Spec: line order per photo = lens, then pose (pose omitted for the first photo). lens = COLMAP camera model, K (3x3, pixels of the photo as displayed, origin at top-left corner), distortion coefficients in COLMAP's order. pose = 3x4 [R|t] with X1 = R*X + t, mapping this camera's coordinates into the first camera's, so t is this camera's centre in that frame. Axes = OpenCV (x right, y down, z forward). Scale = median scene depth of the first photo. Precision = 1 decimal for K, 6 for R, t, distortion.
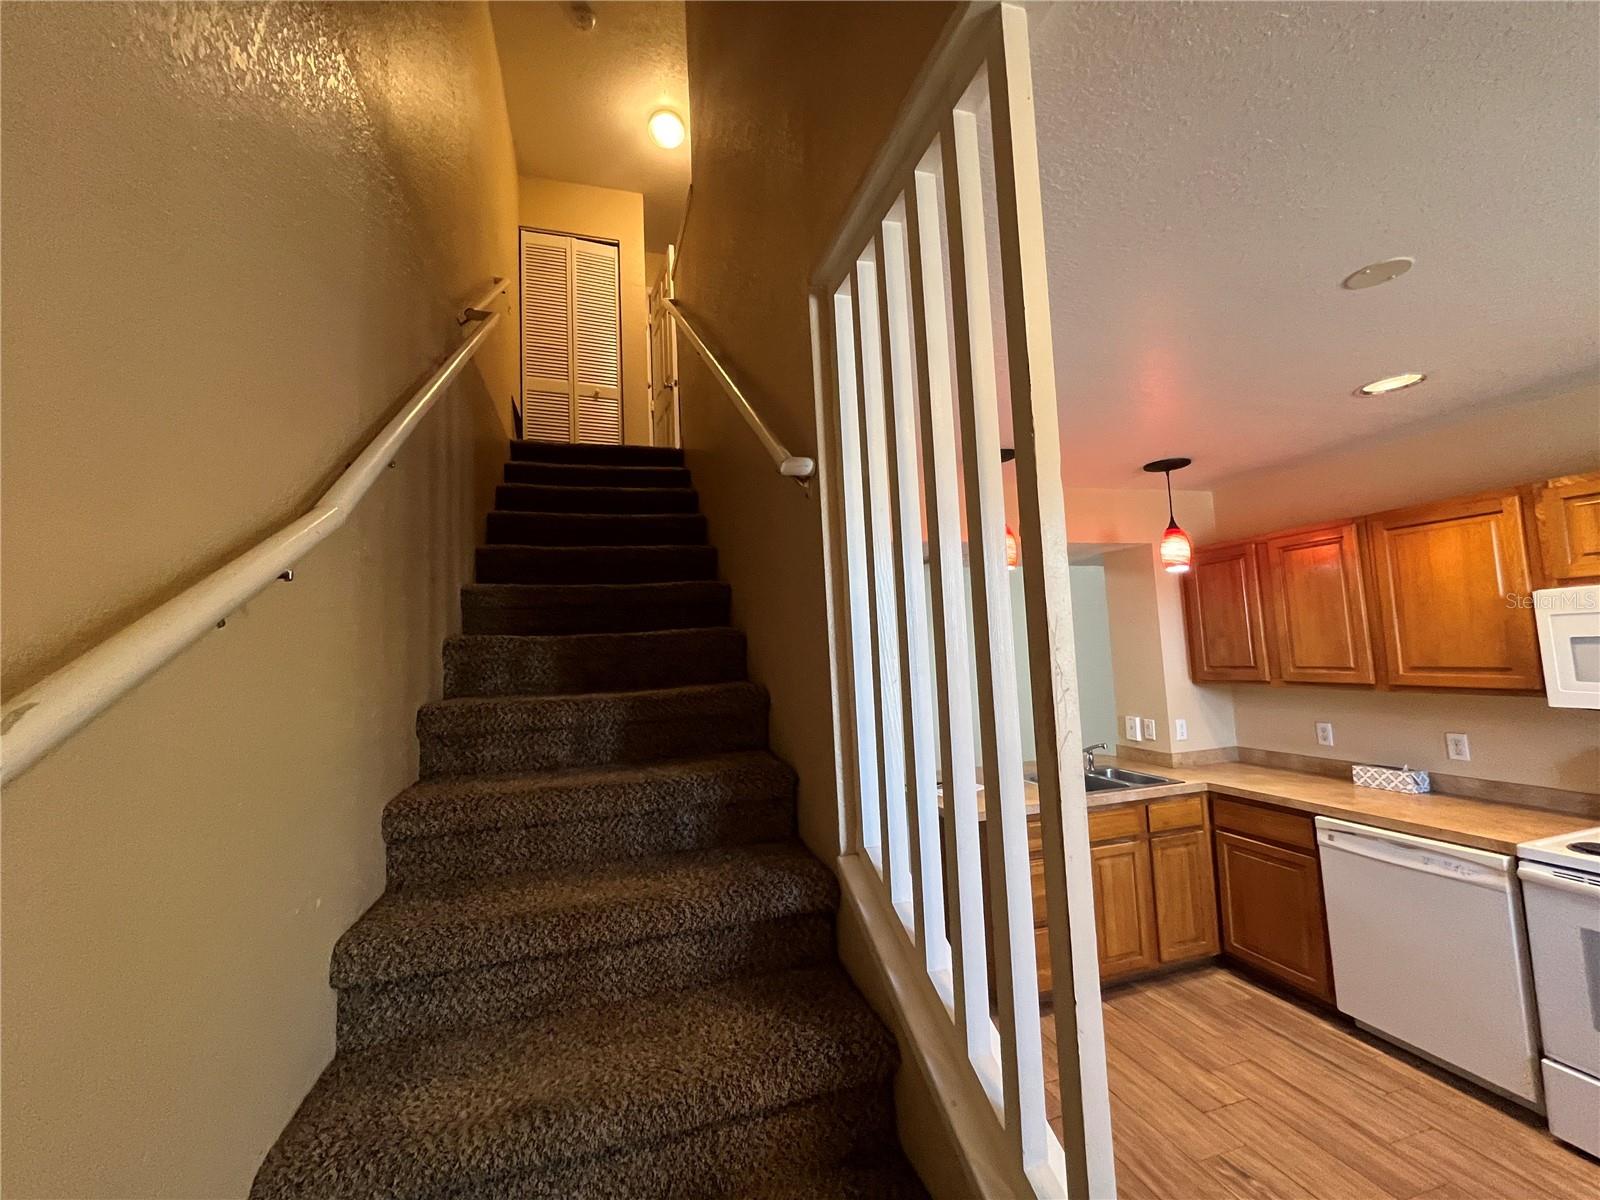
lens RADIAL K [[649.9, 0, 798.3], [0, 649.9, 600.3], [0, 0, 1]] dist [-0.002998, 0.000246]
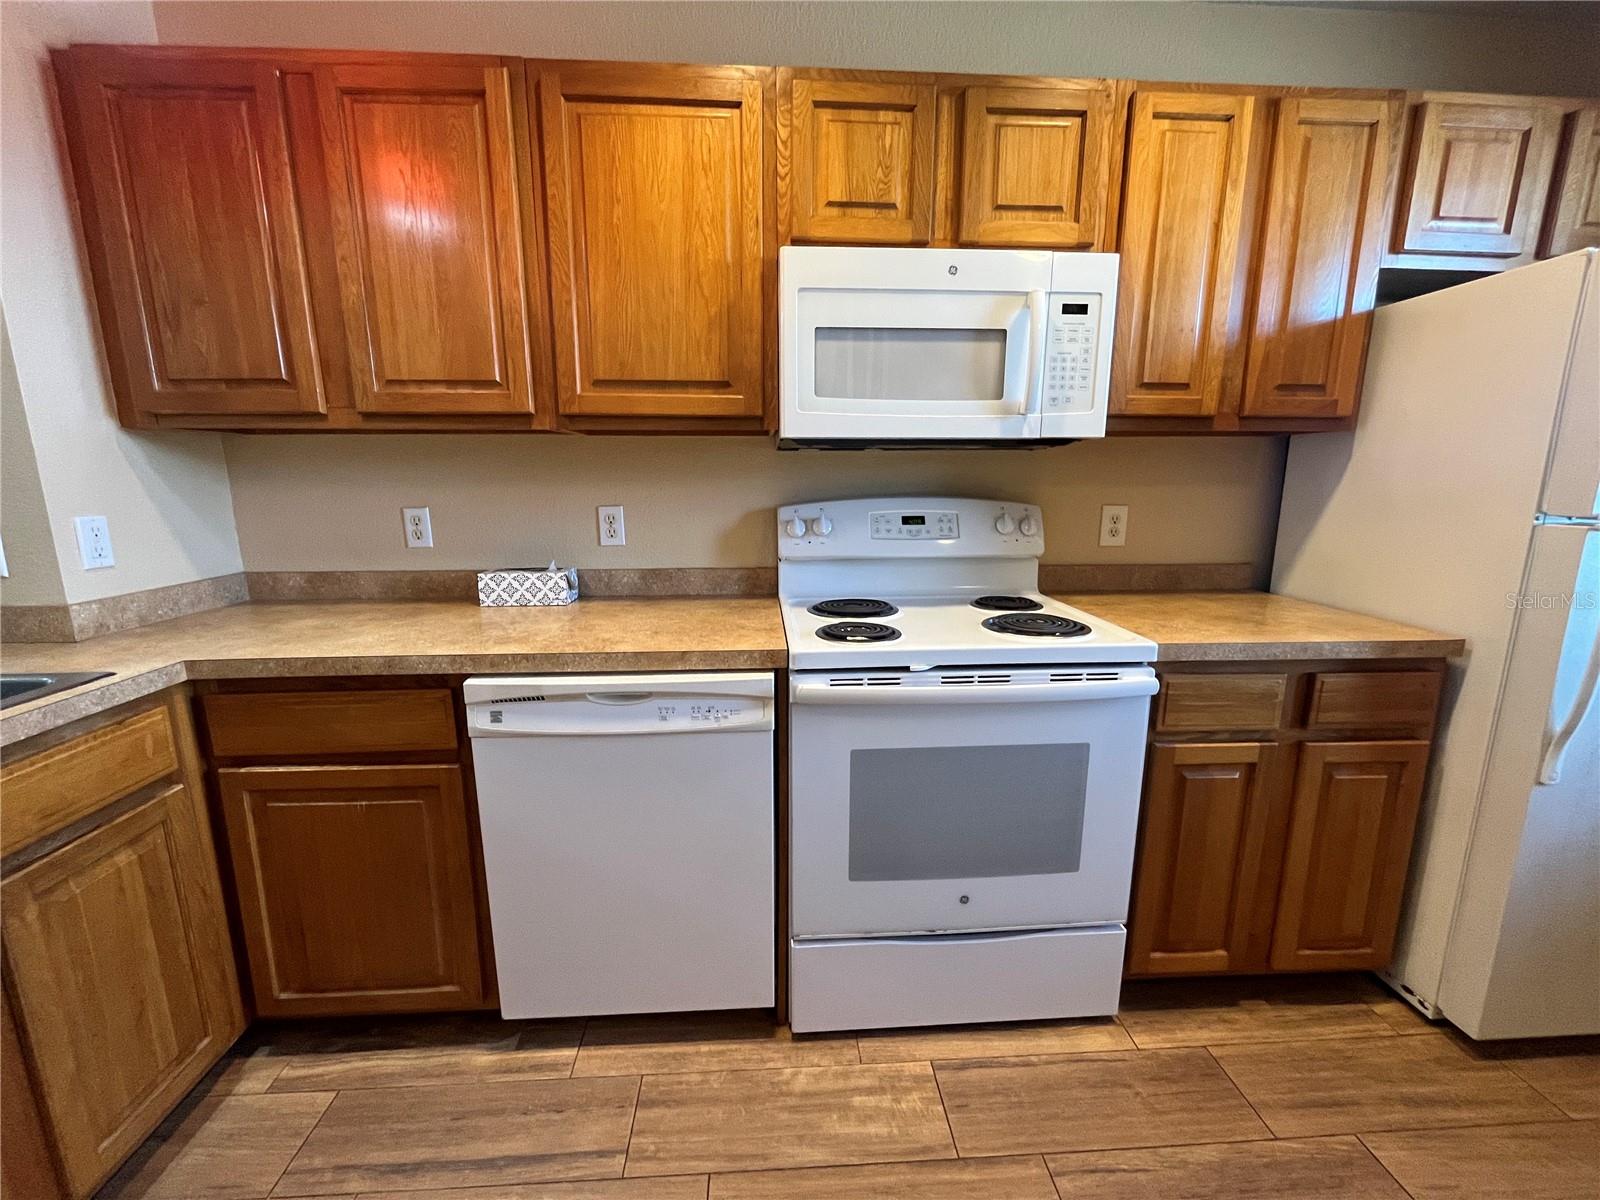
lens RADIAL K [[649.9, 0, 798.3], [0, 649.9, 600.3], [0, 0, 1]] dist [-0.002998, 0.000246]
pose [[0.226502, -0.139540, 0.963963, 0.379442], [-0.088341, 0.982662, 0.163005, 0.165220], [-0.969996, -0.122078, 0.210248, 0.624506]]
